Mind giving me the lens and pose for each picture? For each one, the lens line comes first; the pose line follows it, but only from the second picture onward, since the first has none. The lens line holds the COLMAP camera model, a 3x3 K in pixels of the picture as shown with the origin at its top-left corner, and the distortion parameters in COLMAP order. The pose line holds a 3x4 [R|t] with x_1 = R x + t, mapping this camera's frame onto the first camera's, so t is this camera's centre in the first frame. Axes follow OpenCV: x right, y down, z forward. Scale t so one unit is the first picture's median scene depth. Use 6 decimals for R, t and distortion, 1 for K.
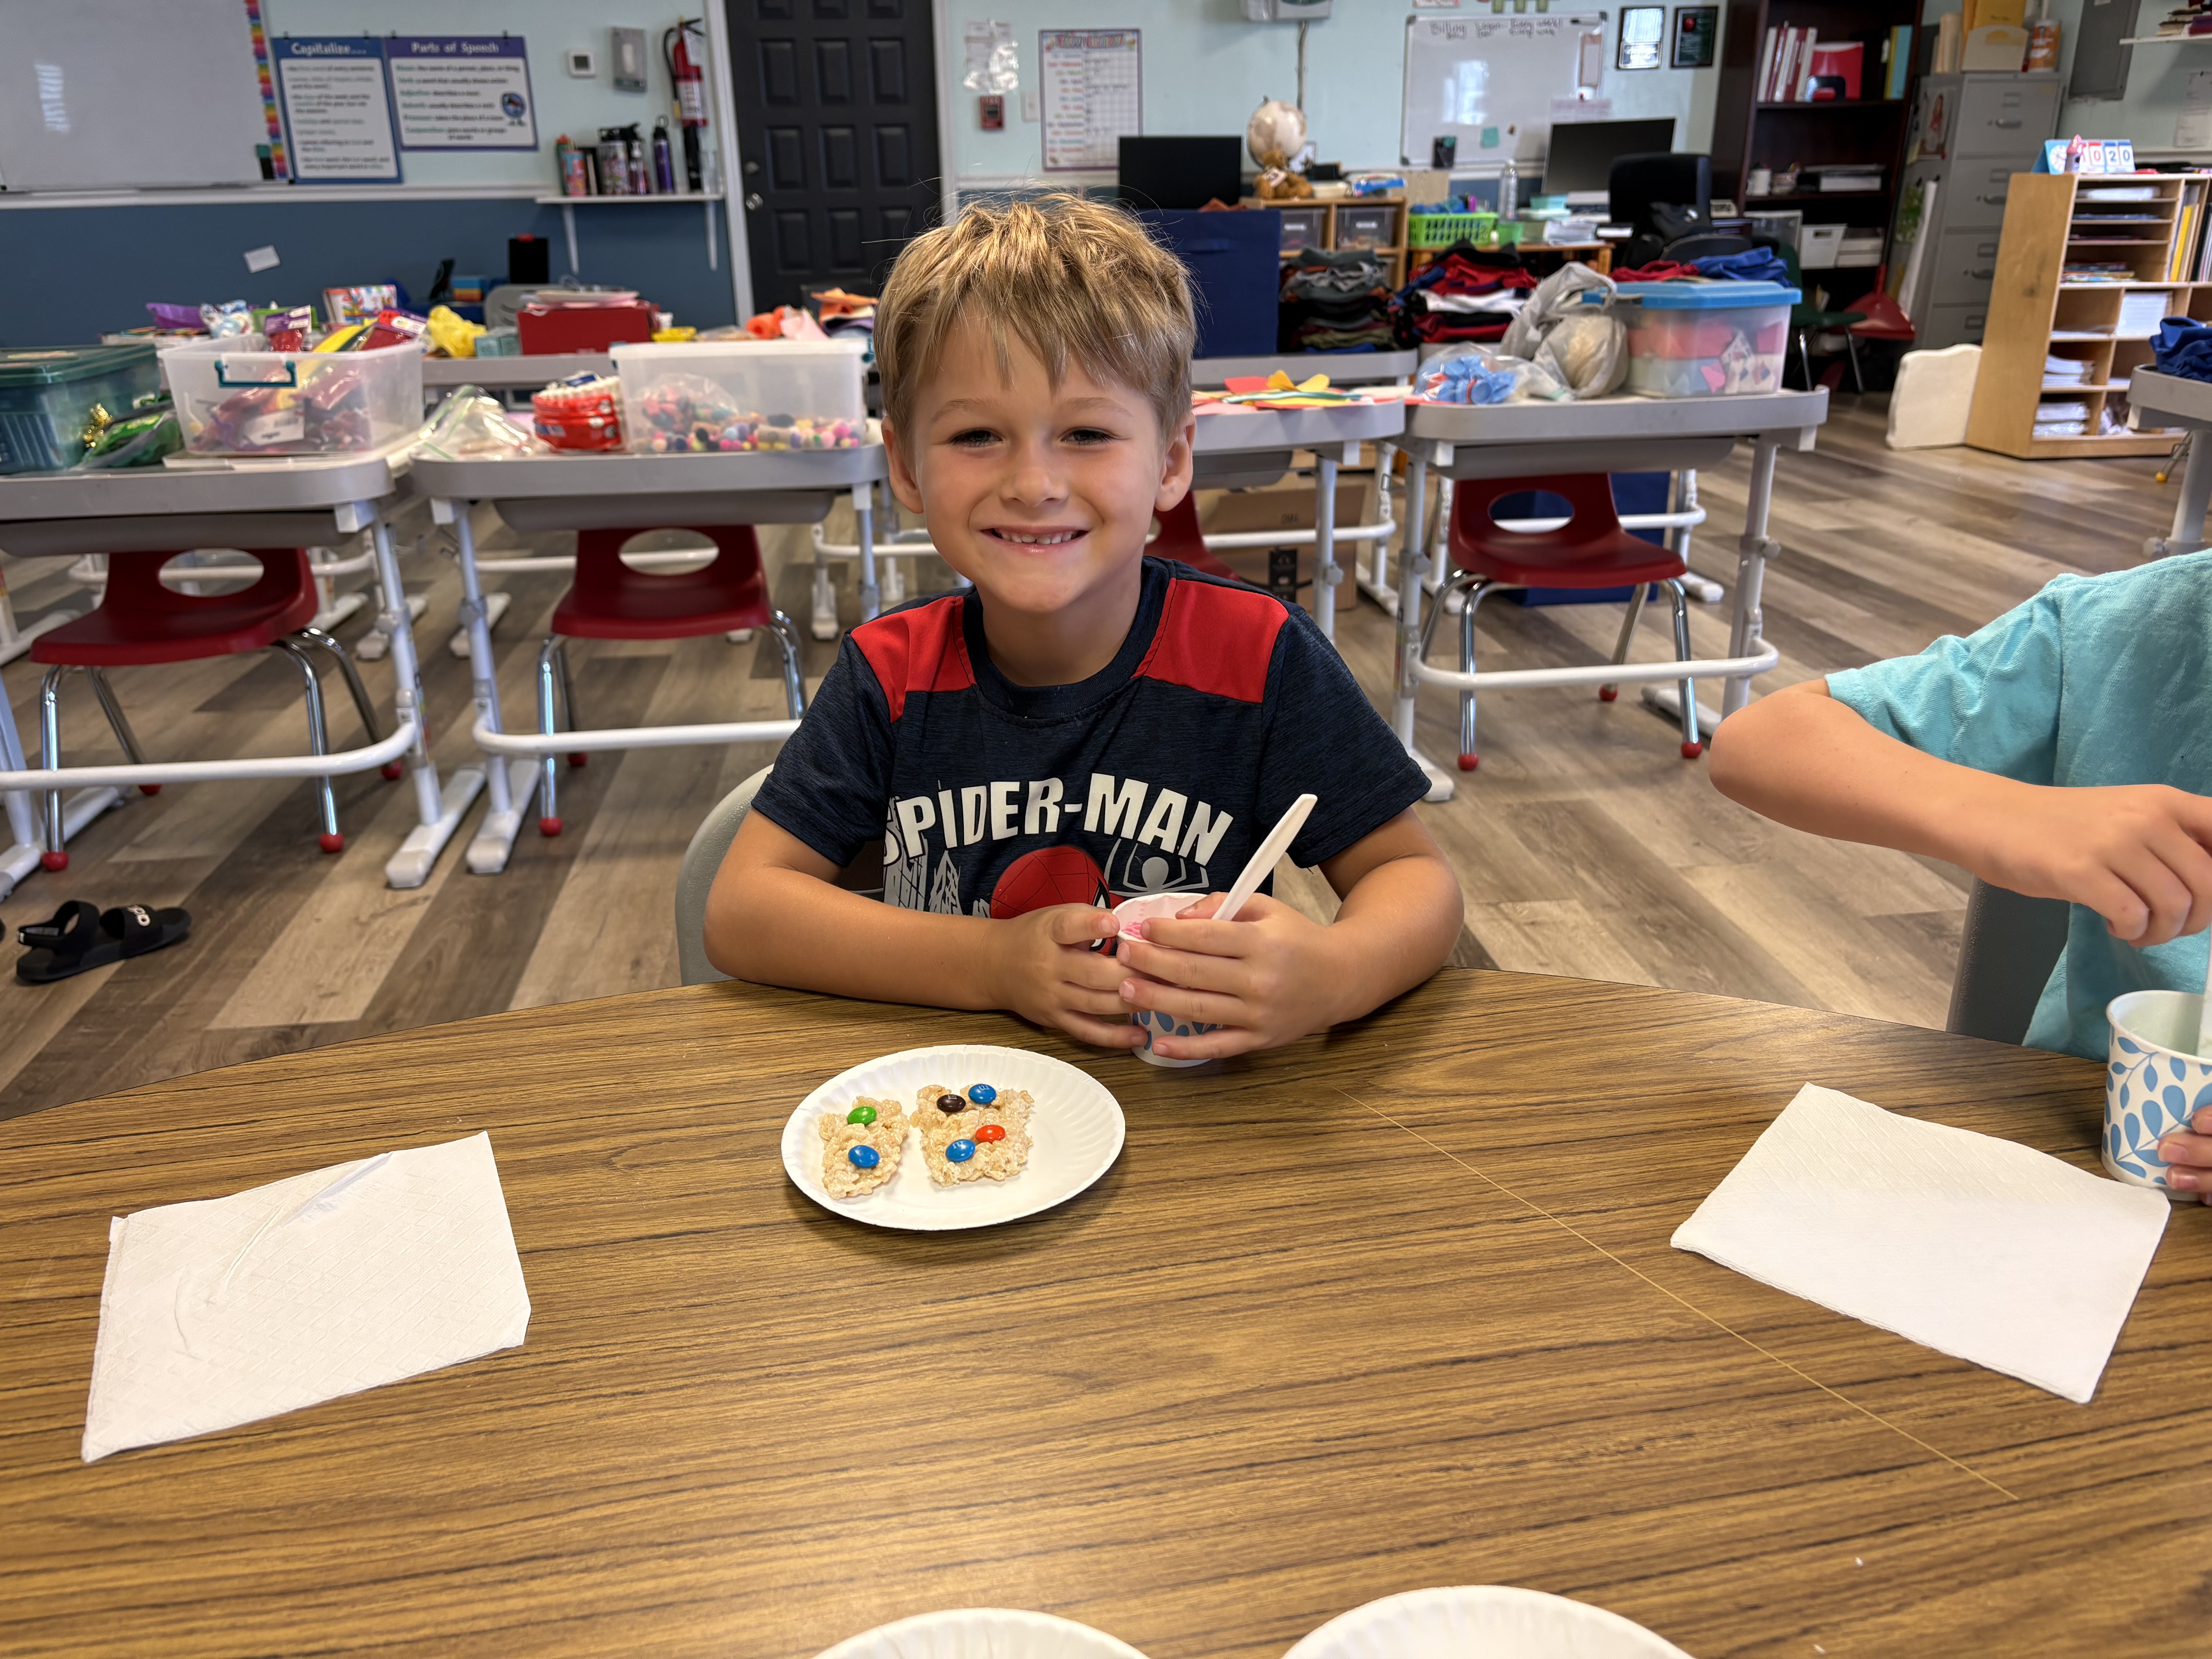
lens RADIAL K [[1663.7, 0, 1106.0], [0, 1663.7, 829.5], [0, 0, 1]] dist [0.012097, -0.005505]
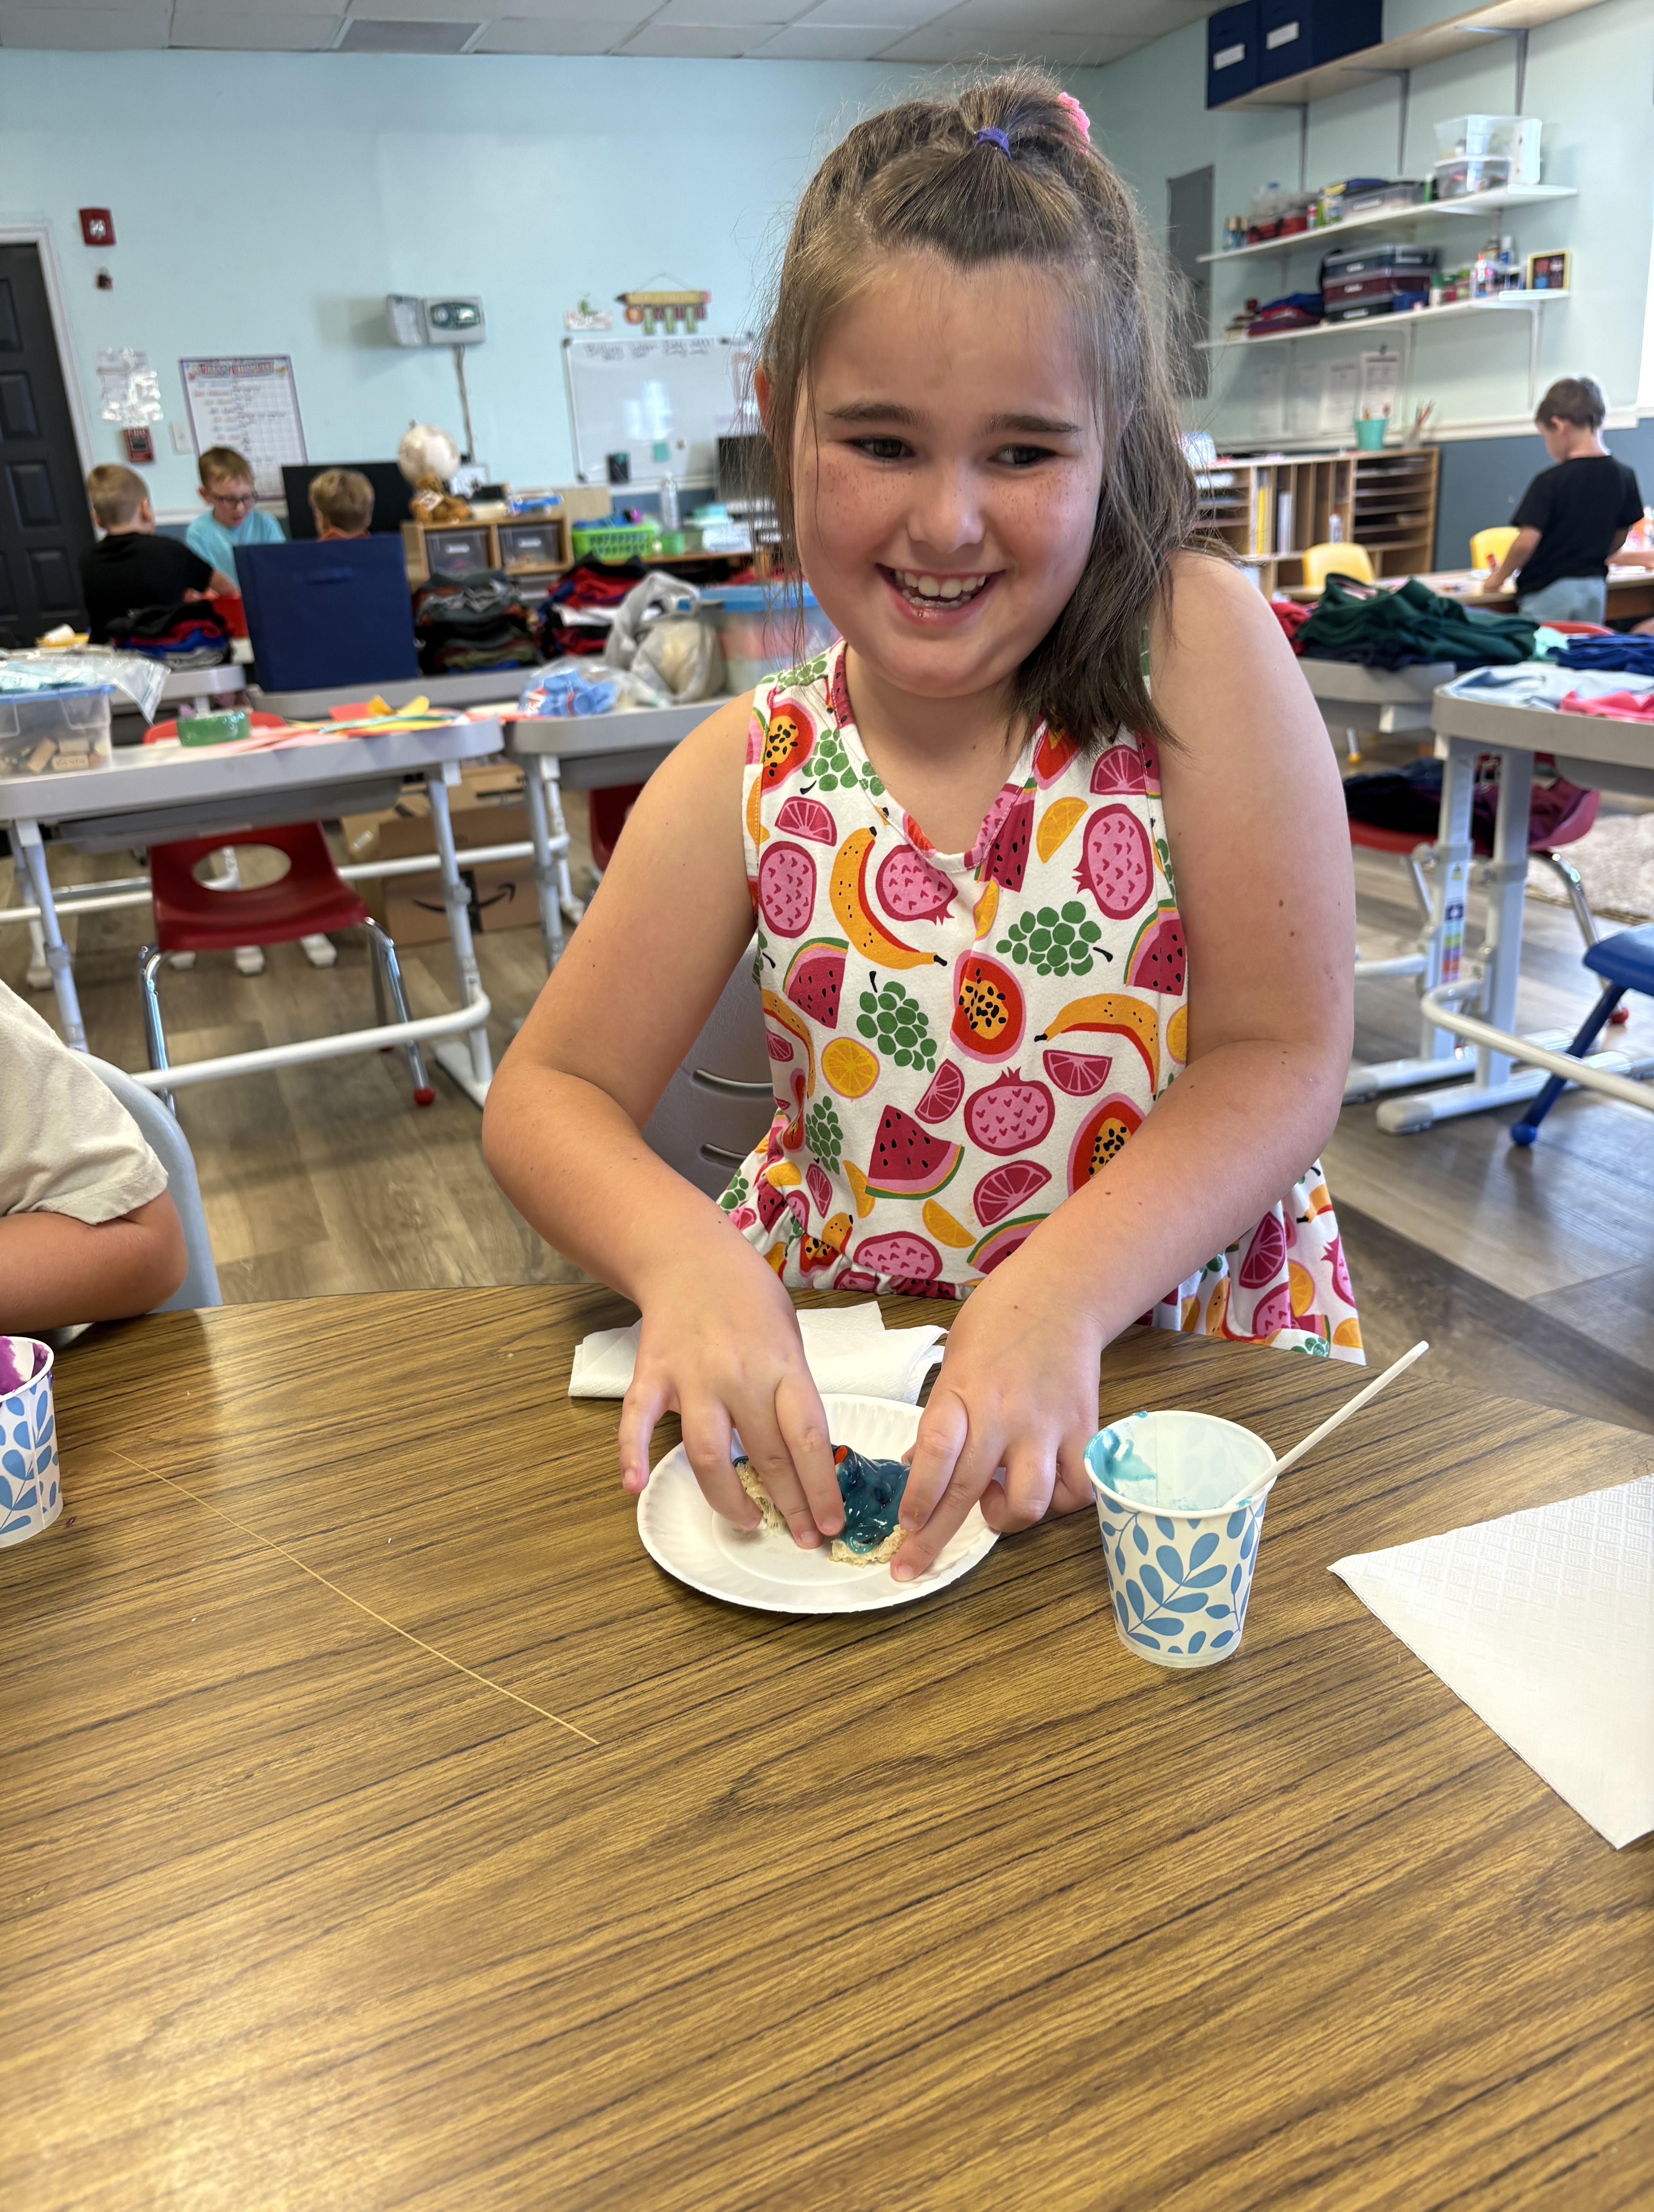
lens RADIAL K [[1663.5, 0, 827.0], [0, 1663.5, 1106.0], [0, 0, 1]] dist [0.012097, -0.005505]
pose [[0.963140, -0.132276, 0.234232, 0.108586], [0.137161, 0.990538, -0.004616, 0.006381], [-0.231405, 0.036574, 0.972170, -0.014115]]
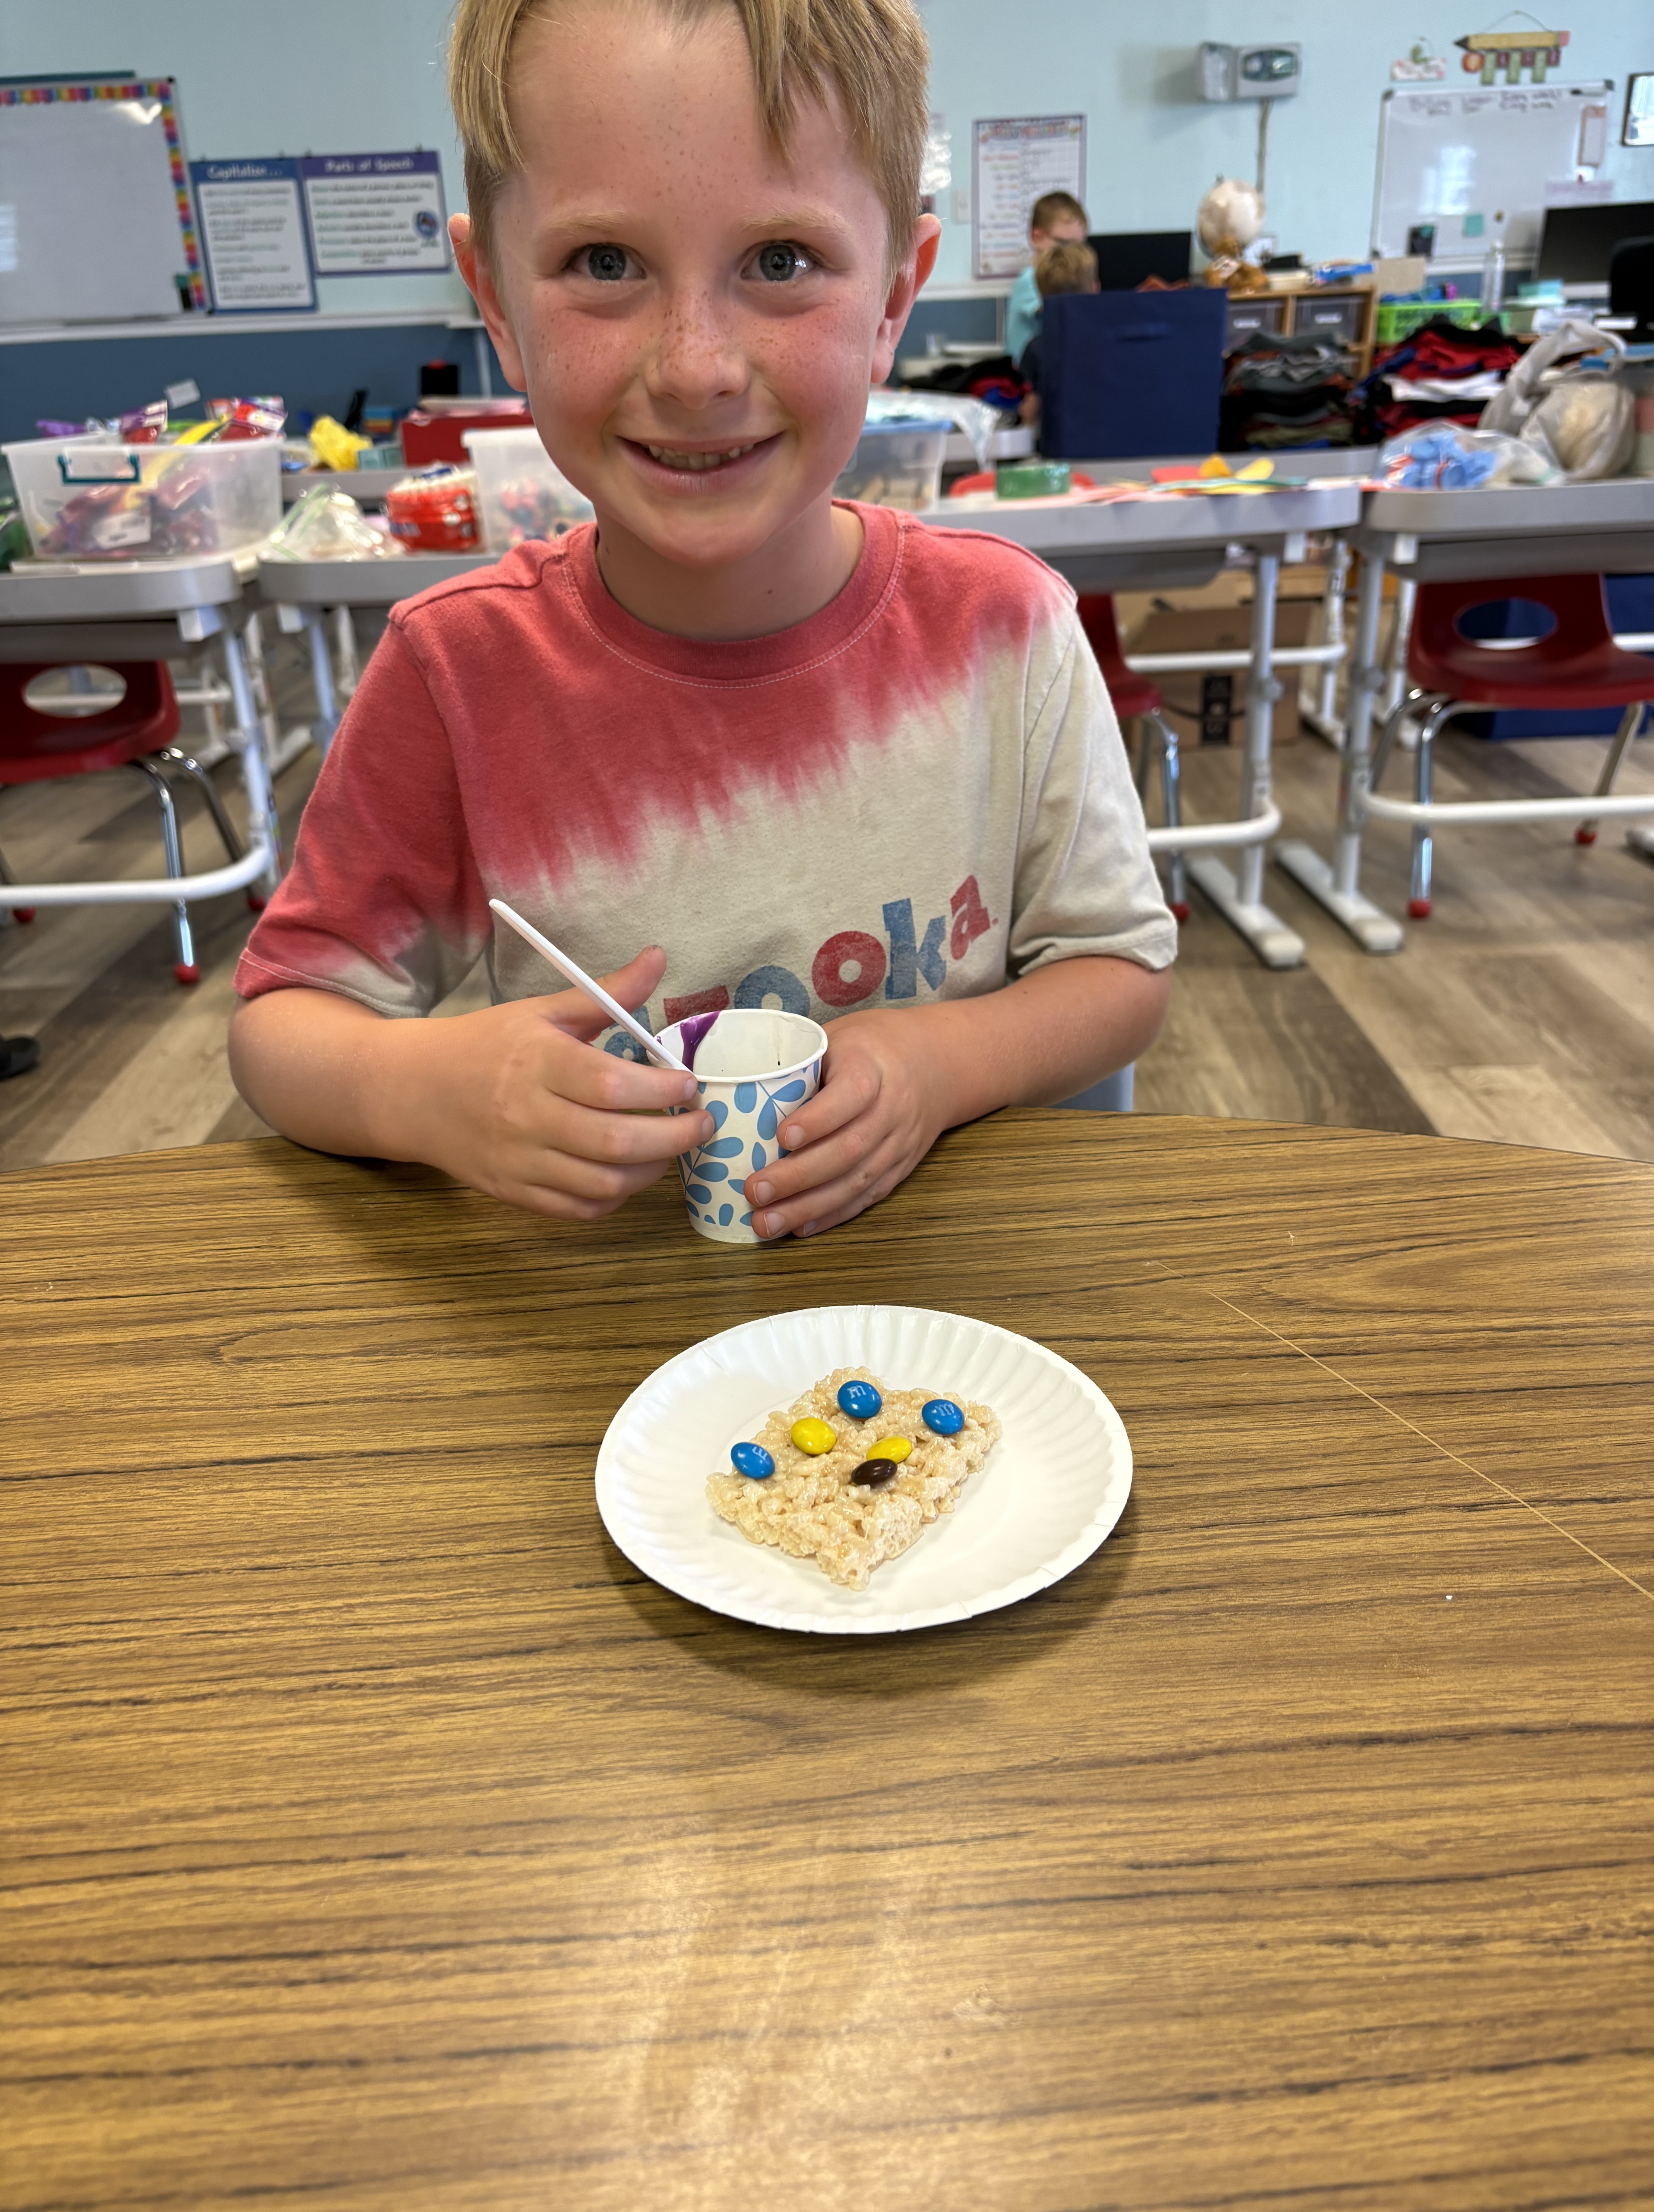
lens RADIAL K [[1665.3, 0, 830.6], [0, 1665.3, 1113.3], [0, 0, 1]] dist [0.029204, -0.034440]
pose [[0.992627, 0.029158, -0.117652, 0.018621], [-0.020557, 0.997071, 0.073668, 0.009547], [0.119456, -0.070706, 0.990319, 0.089934]]
